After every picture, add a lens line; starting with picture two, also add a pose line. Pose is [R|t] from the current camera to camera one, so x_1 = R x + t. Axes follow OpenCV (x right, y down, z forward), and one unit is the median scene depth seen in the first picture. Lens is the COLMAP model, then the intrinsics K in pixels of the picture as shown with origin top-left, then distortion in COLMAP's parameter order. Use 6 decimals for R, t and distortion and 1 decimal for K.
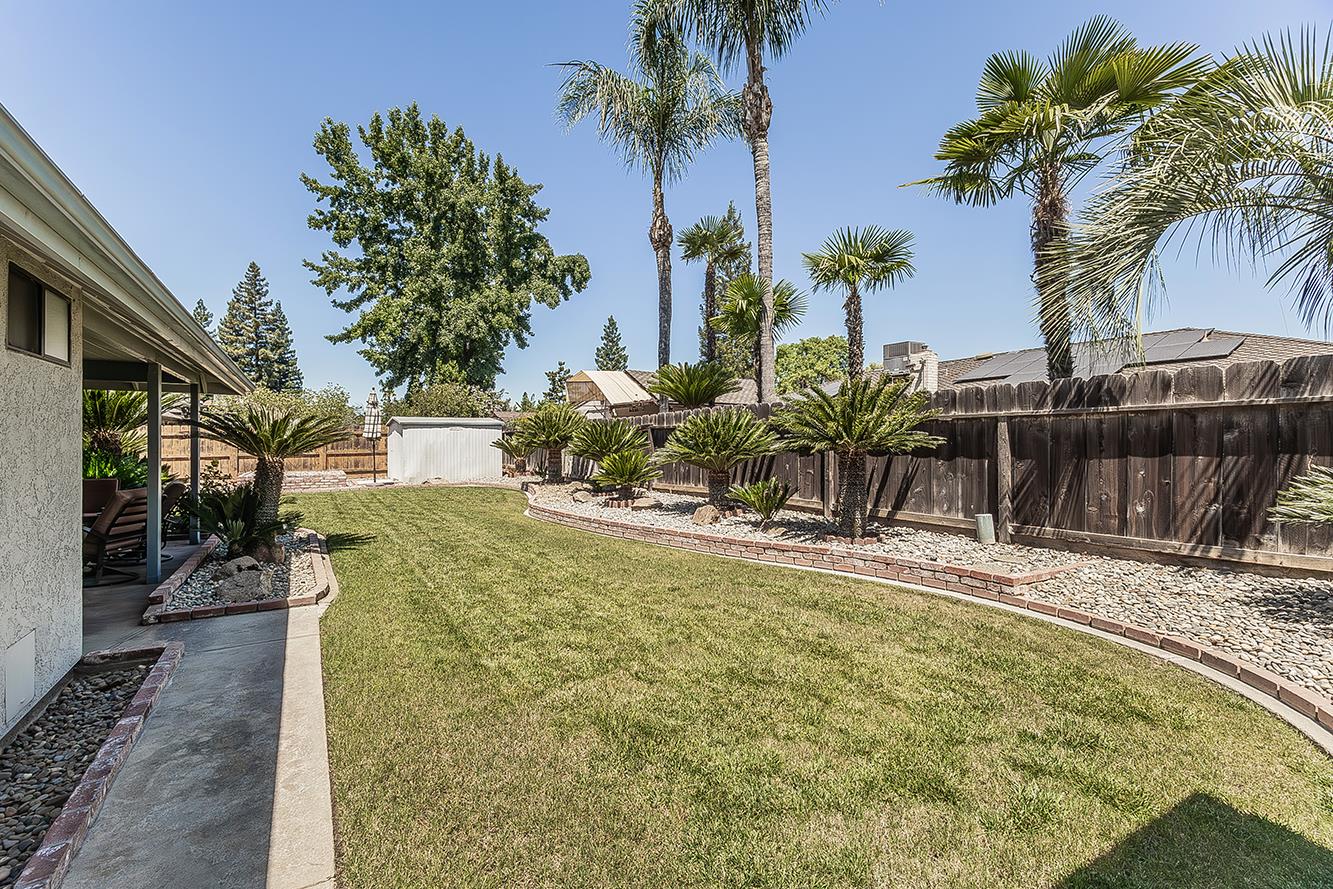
lens RADIAL K [[557.8, 0, 666.8], [0, 557.8, 438.2], [0, 0, 1]] dist [0.001193, 0.000400]
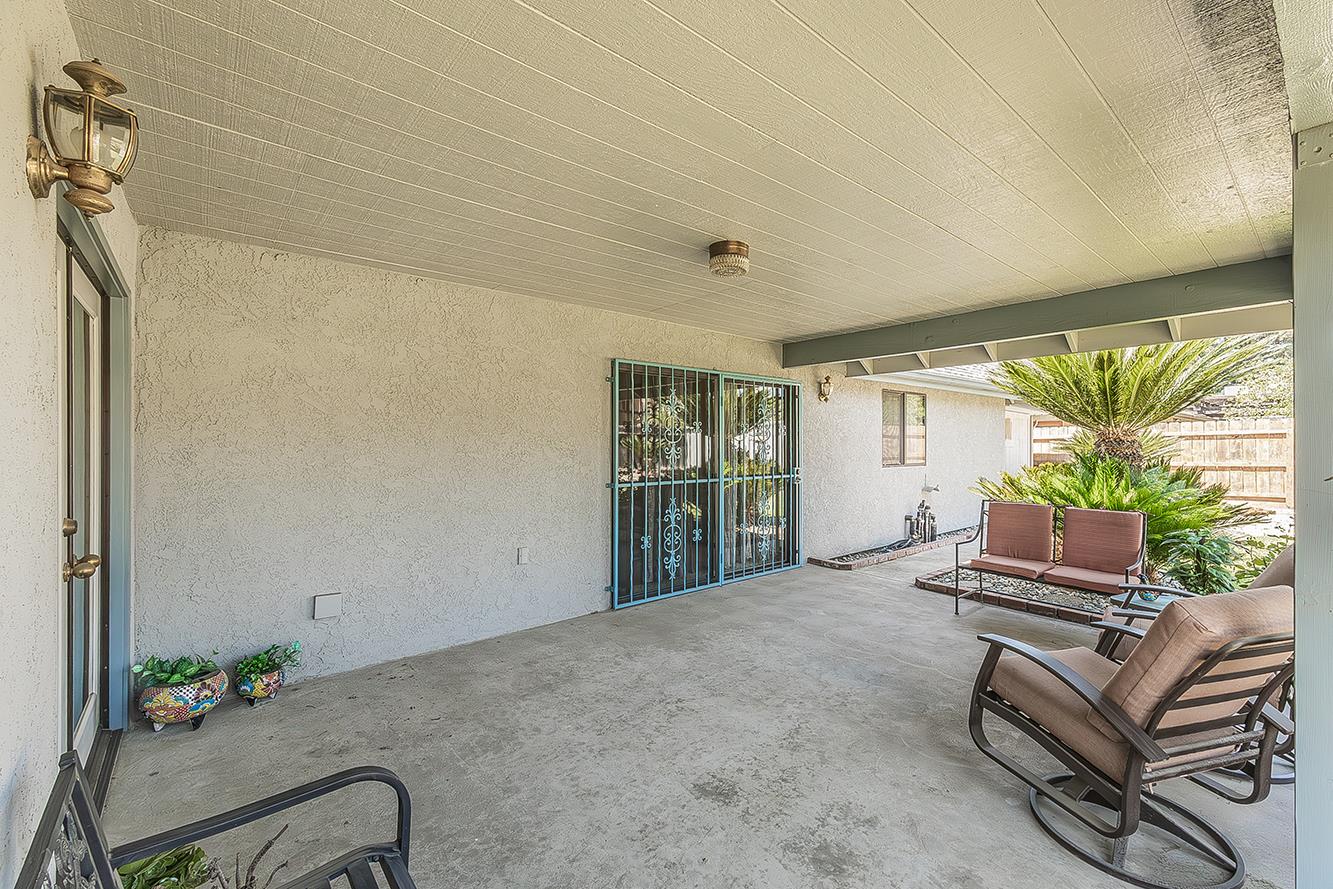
lens RADIAL K [[557.8, 0, 666.8], [0, 557.8, 438.2], [0, 0, 1]] dist [0.001193, 0.000400]
pose [[0.123974, -0.007519, -0.992257, -0.485304], [0.004064, 0.999967, -0.007070, 0.003316], [0.992277, -0.003156, 0.124001, 0.460419]]
